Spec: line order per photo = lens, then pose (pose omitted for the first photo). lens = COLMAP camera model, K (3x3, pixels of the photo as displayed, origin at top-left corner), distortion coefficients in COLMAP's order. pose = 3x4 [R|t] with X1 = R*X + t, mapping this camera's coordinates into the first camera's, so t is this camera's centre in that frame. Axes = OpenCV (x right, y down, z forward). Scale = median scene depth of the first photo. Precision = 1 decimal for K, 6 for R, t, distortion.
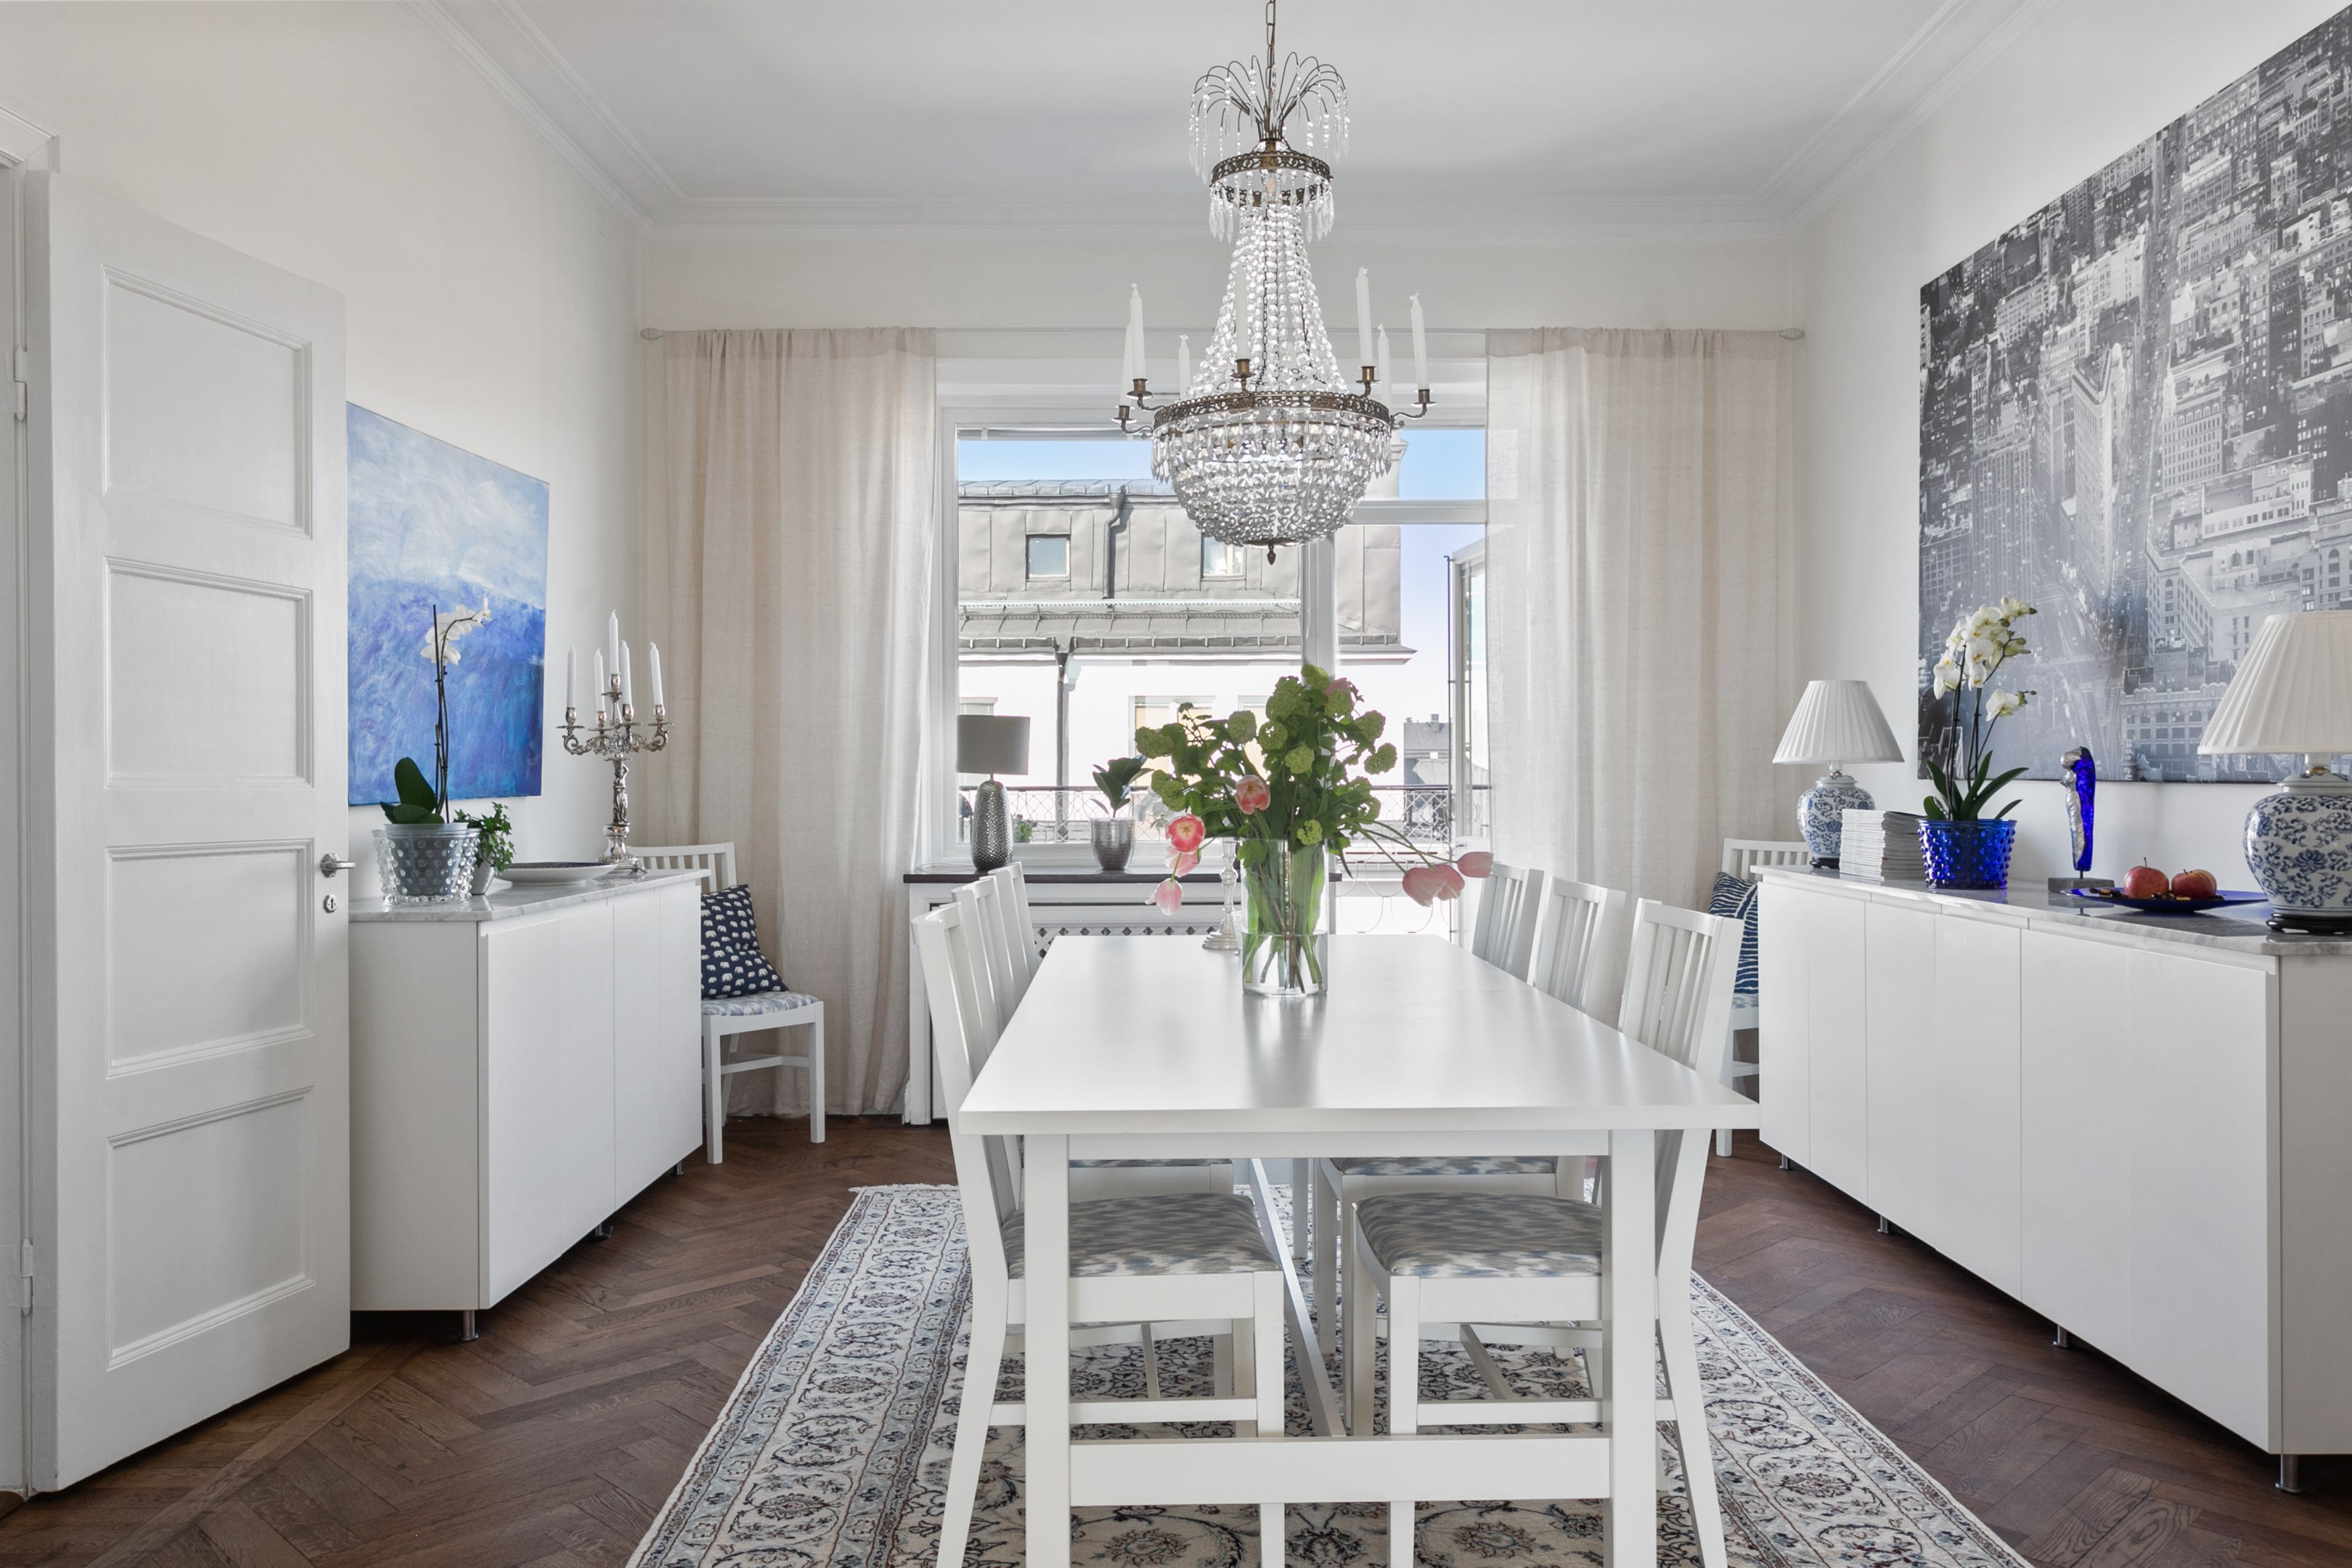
lens RADIAL K [[1753.3, 0, 1176.0], [0, 1753.3, 784.0], [0, 0, 1]] dist [0.032460, 0.002253]
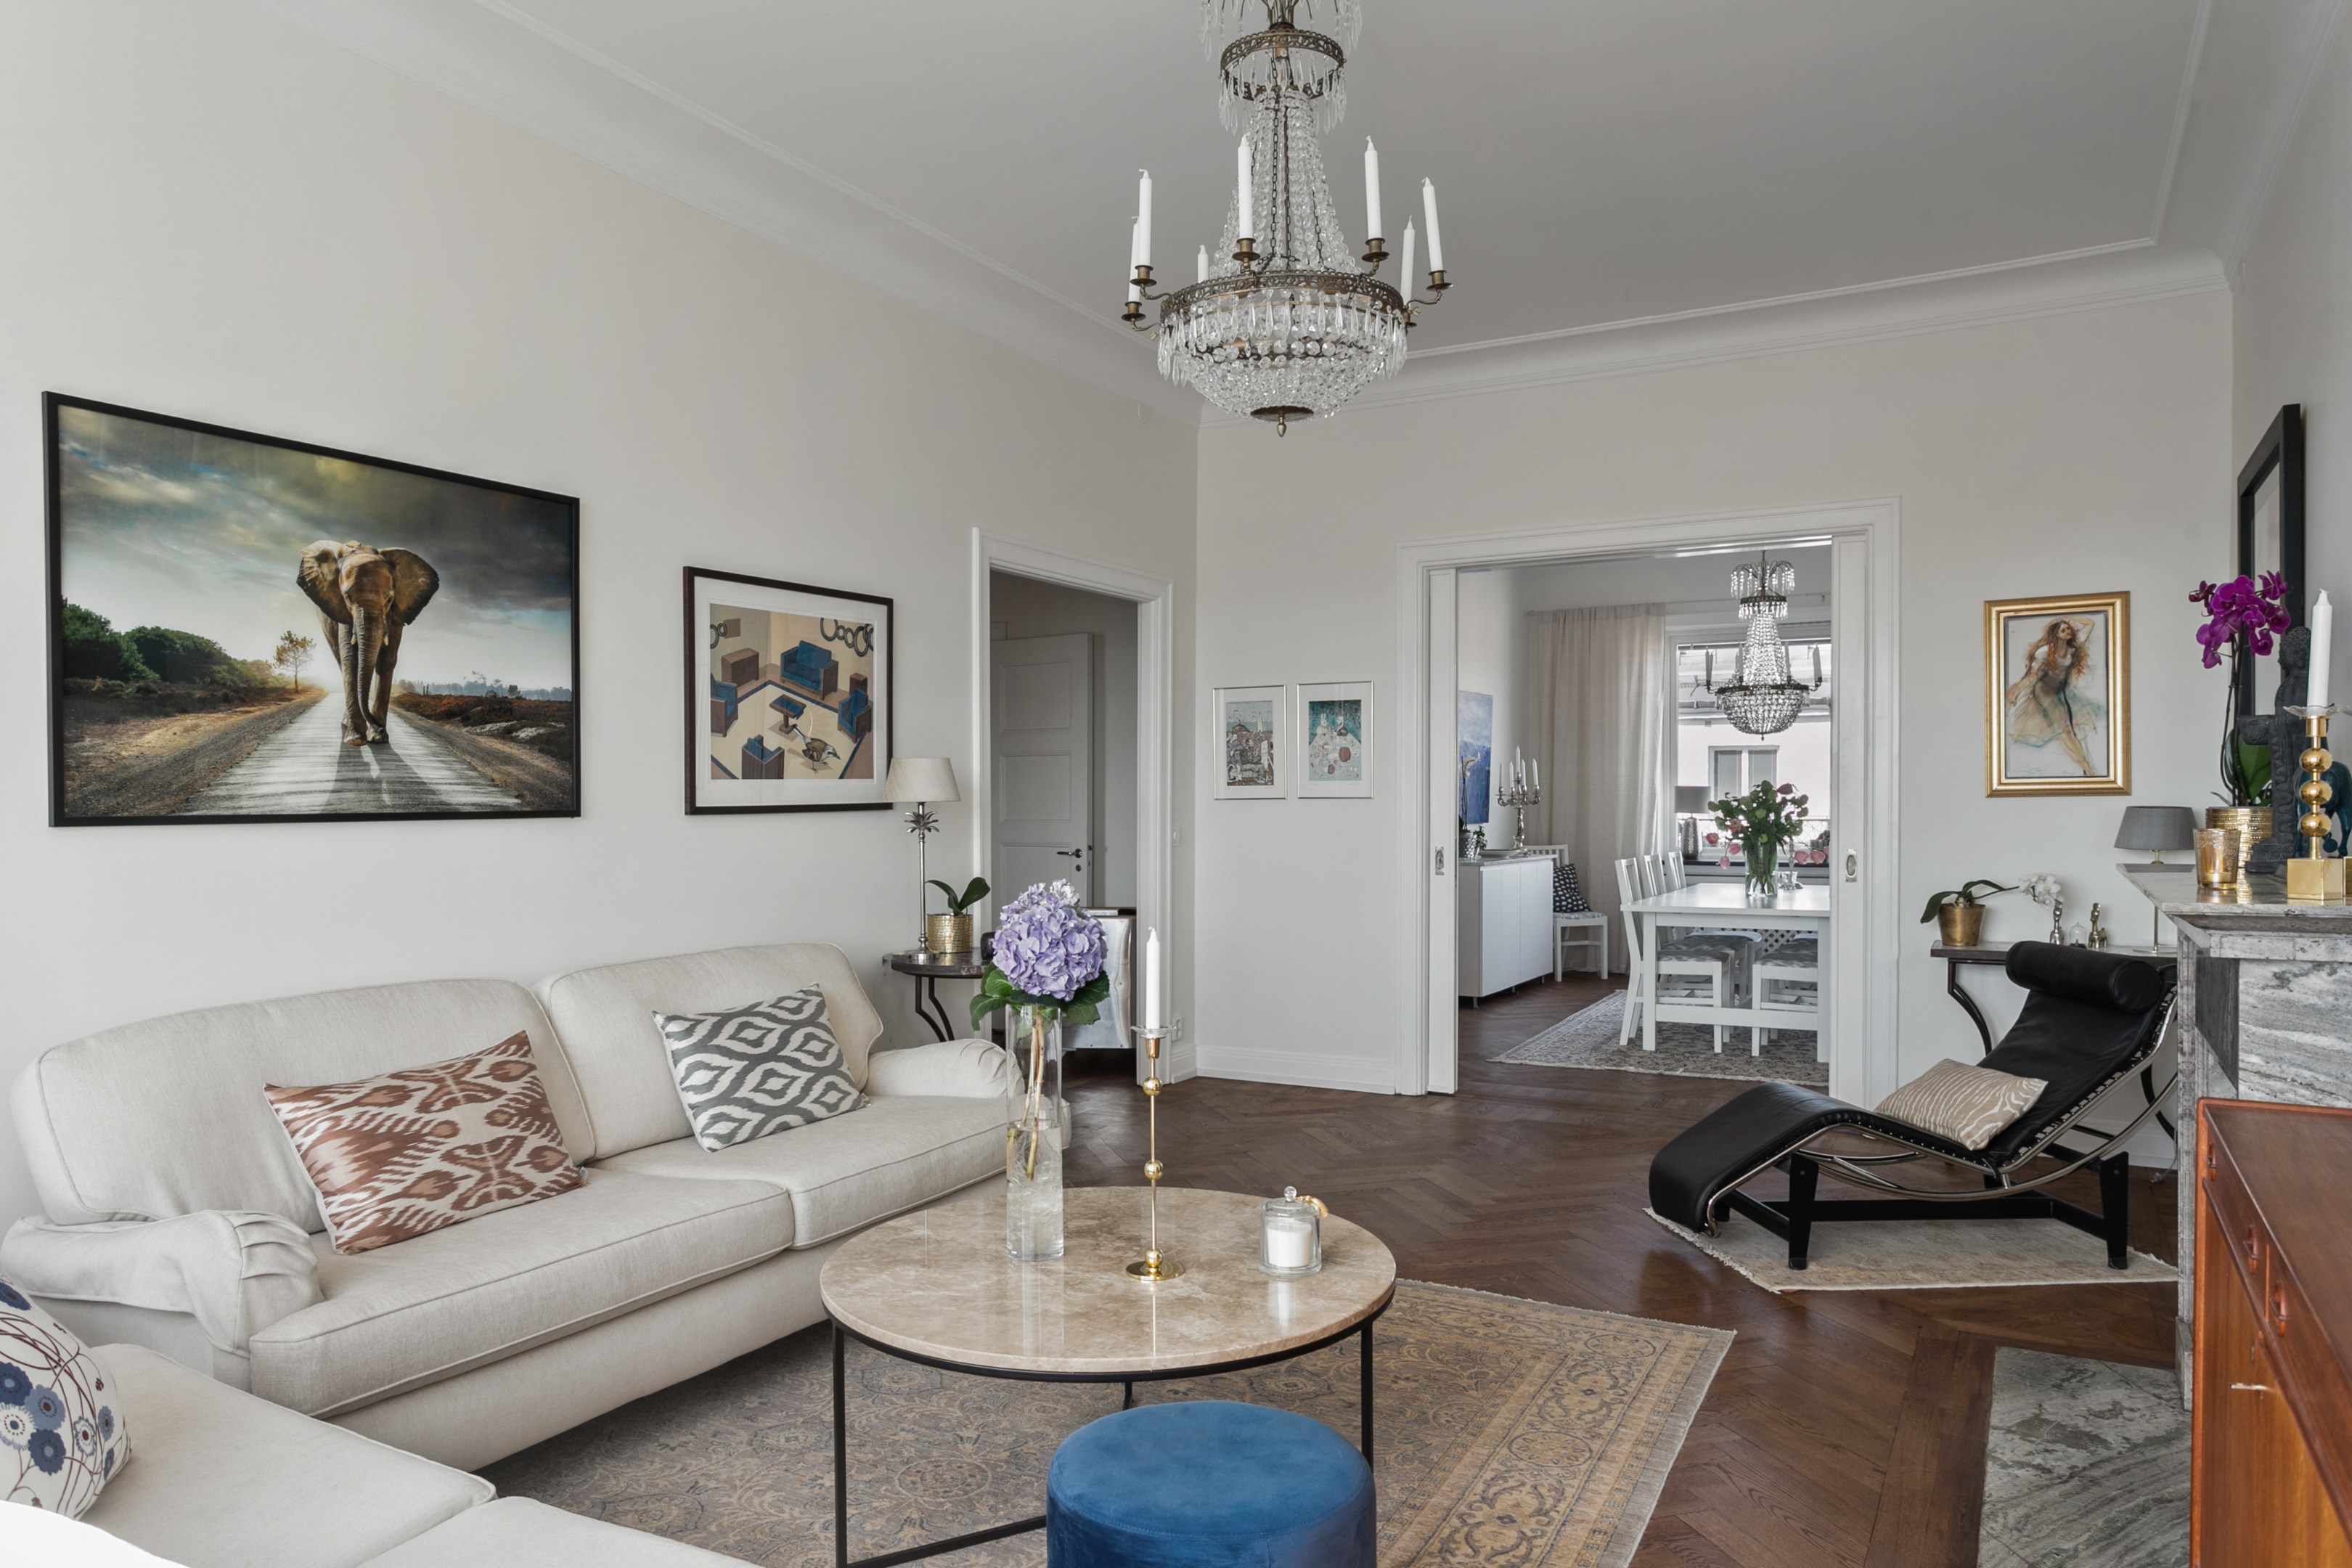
lens RADIAL K [[1523.4, 0, 1146.5], [0, 1523.4, 820.8], [0, 0, 1]] dist [-0.008415, 0.005732]
pose [[0.865527, 0.005955, -0.500826, 0.378991], [-0.001994, 0.999962, 0.008444, -0.016873], [0.500857, -0.006310, 0.865507, -1.406603]]
